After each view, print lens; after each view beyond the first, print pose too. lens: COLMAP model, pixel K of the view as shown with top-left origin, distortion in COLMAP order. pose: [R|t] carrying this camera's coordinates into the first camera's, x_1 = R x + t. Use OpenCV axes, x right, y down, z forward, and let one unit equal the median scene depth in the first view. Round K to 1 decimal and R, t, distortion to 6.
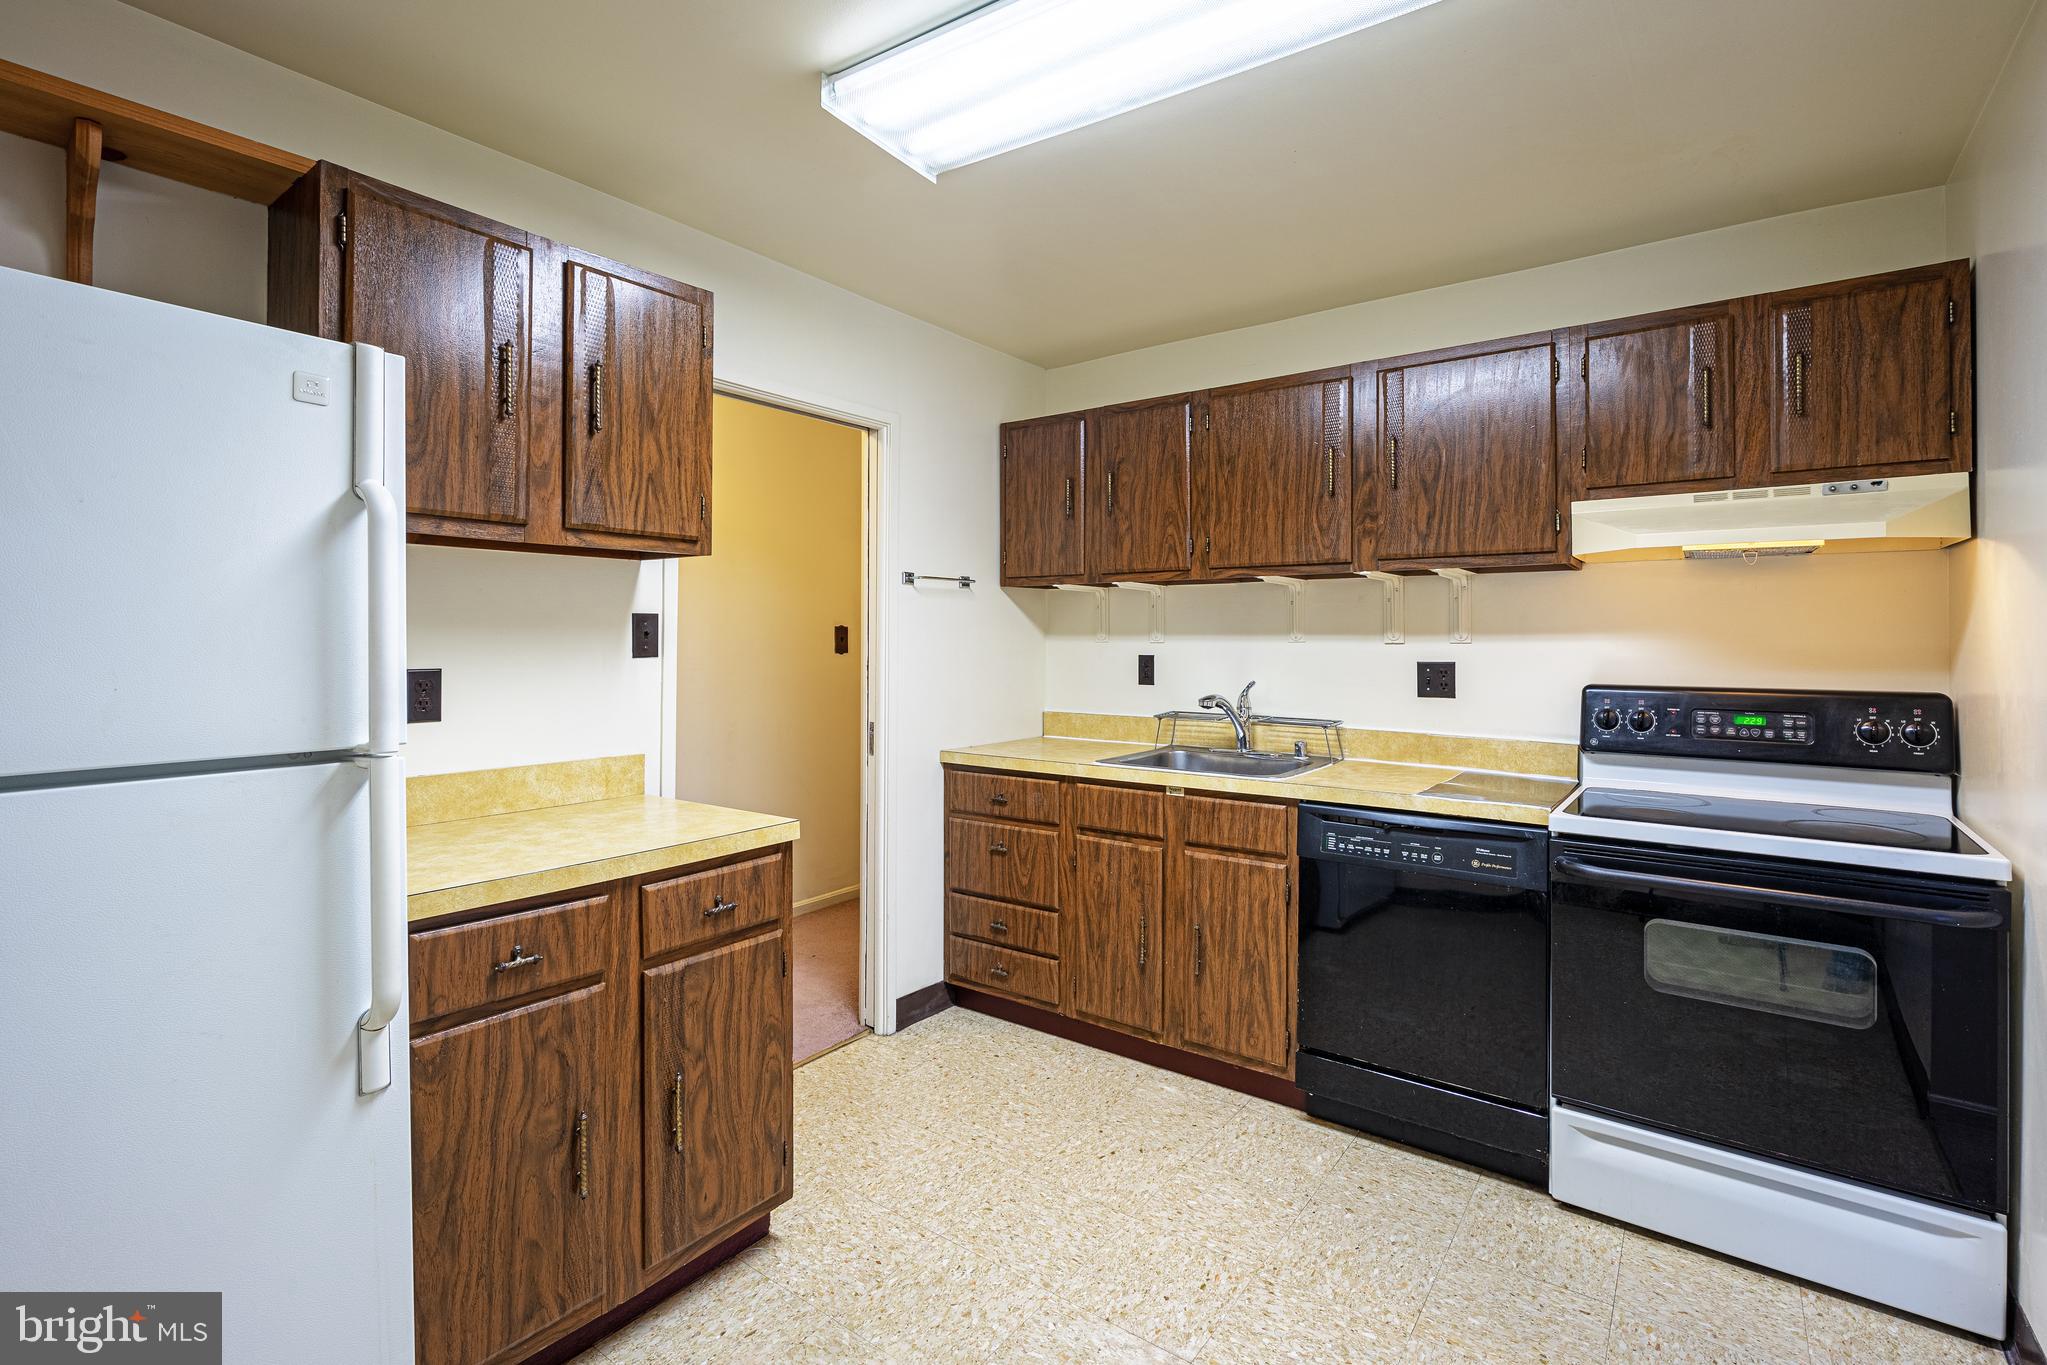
lens RADIAL K [[954.7, 0, 1023.5], [0, 954.7, 642.4], [0, 0, 1]] dist [0.000177, -0.000003]
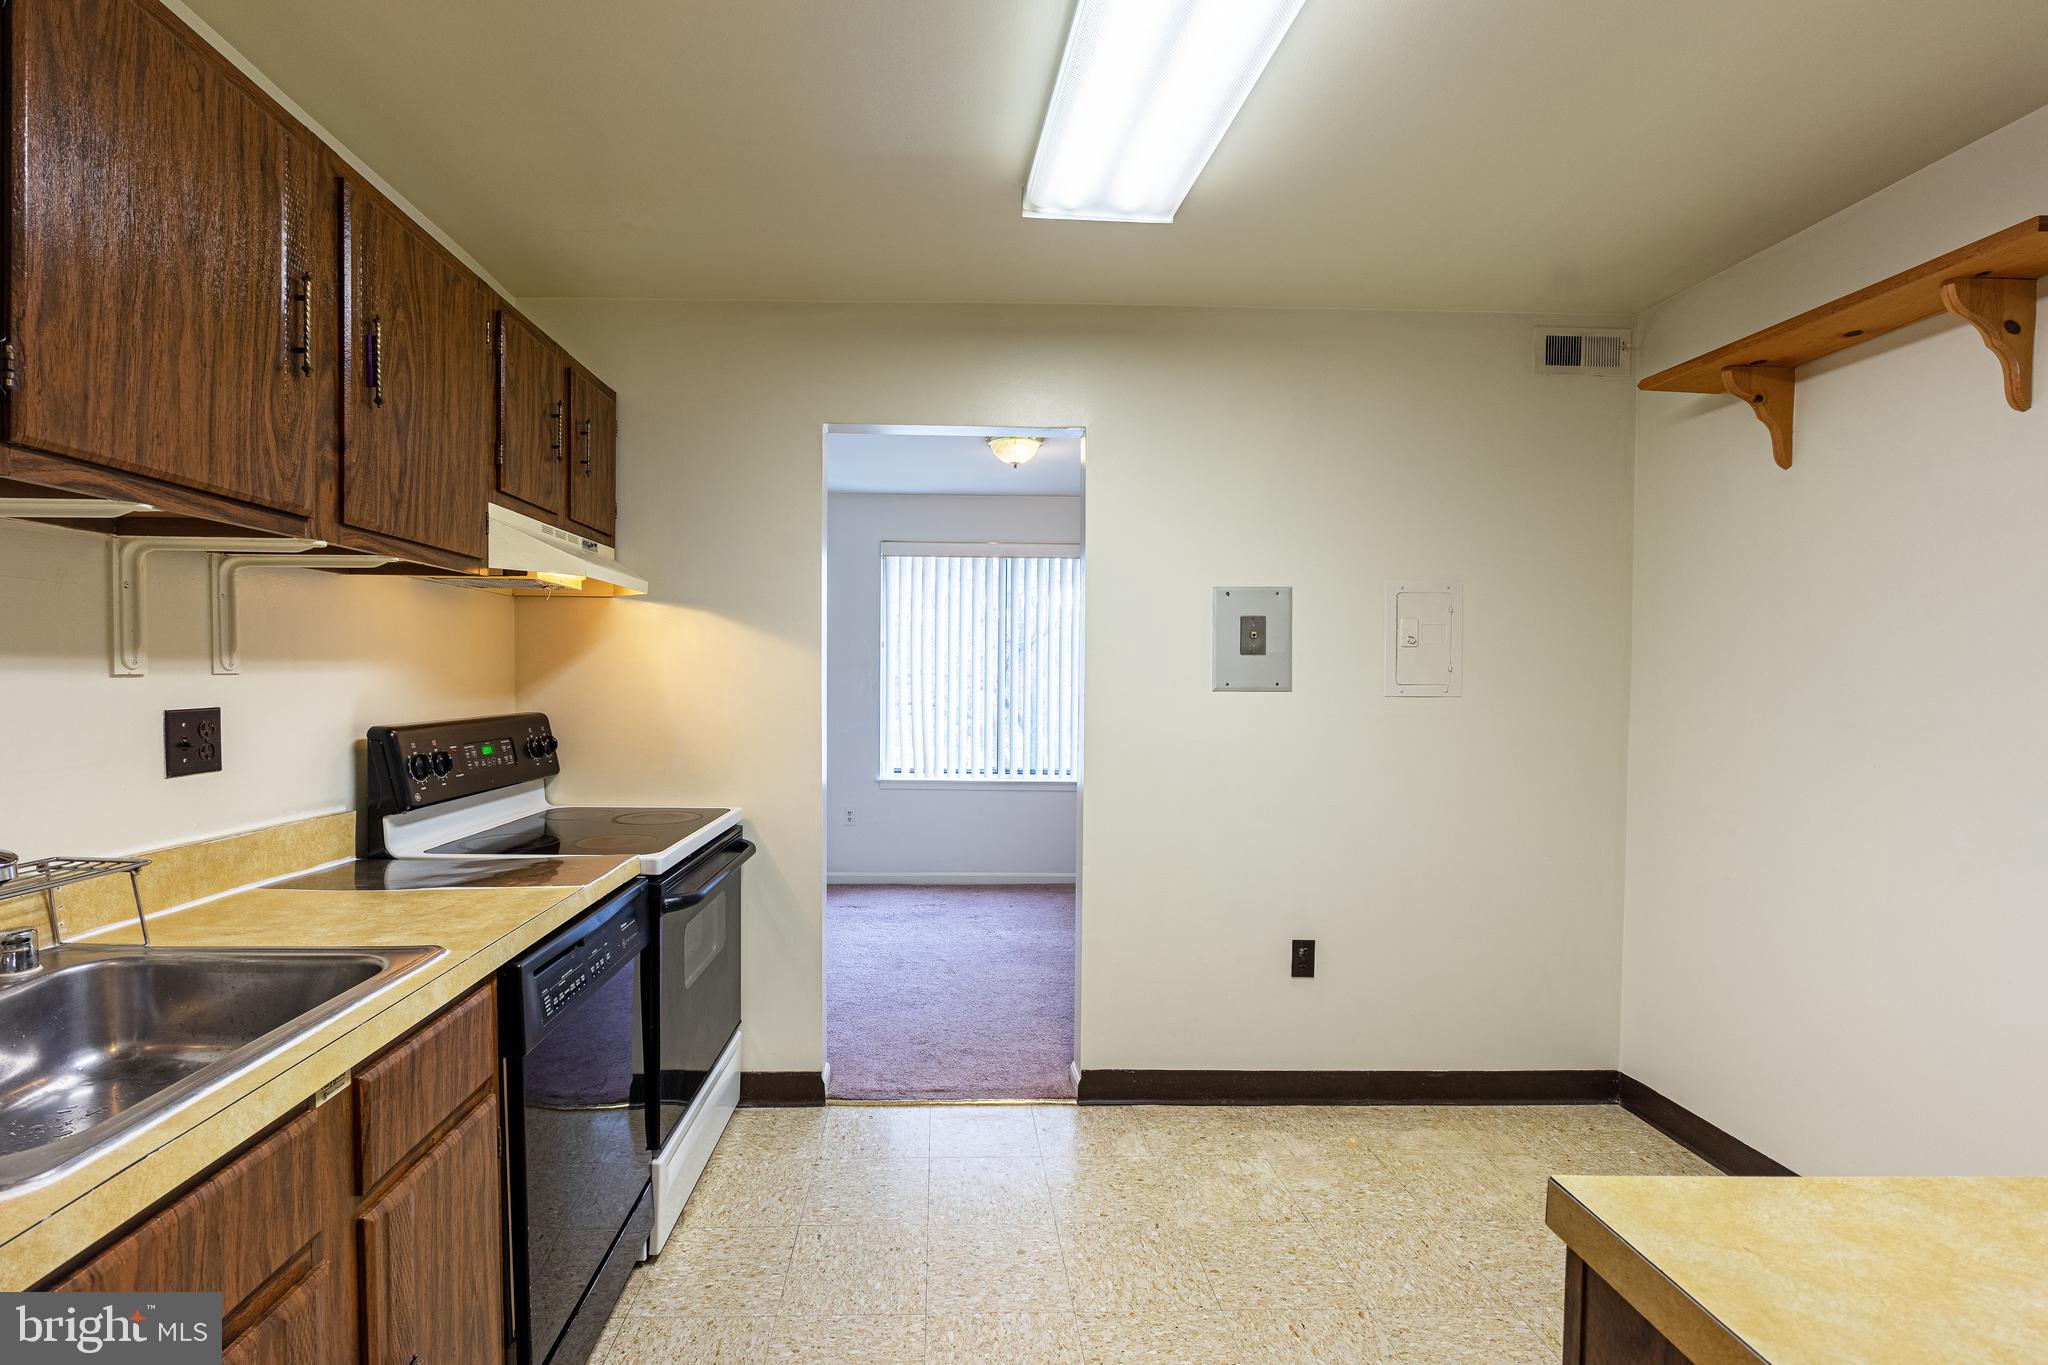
lens RADIAL K [[894.0, 0, 1015.7], [0, 894.0, 690.9], [0, 0, 1]] dist [-0.009587, 0.000285]
pose [[-0.649395, -0.025018, 0.760039, -0.260188], [-0.011856, 0.999670, 0.022776, -0.006665], [-0.760358, 0.005779, -0.649478, 0.992236]]
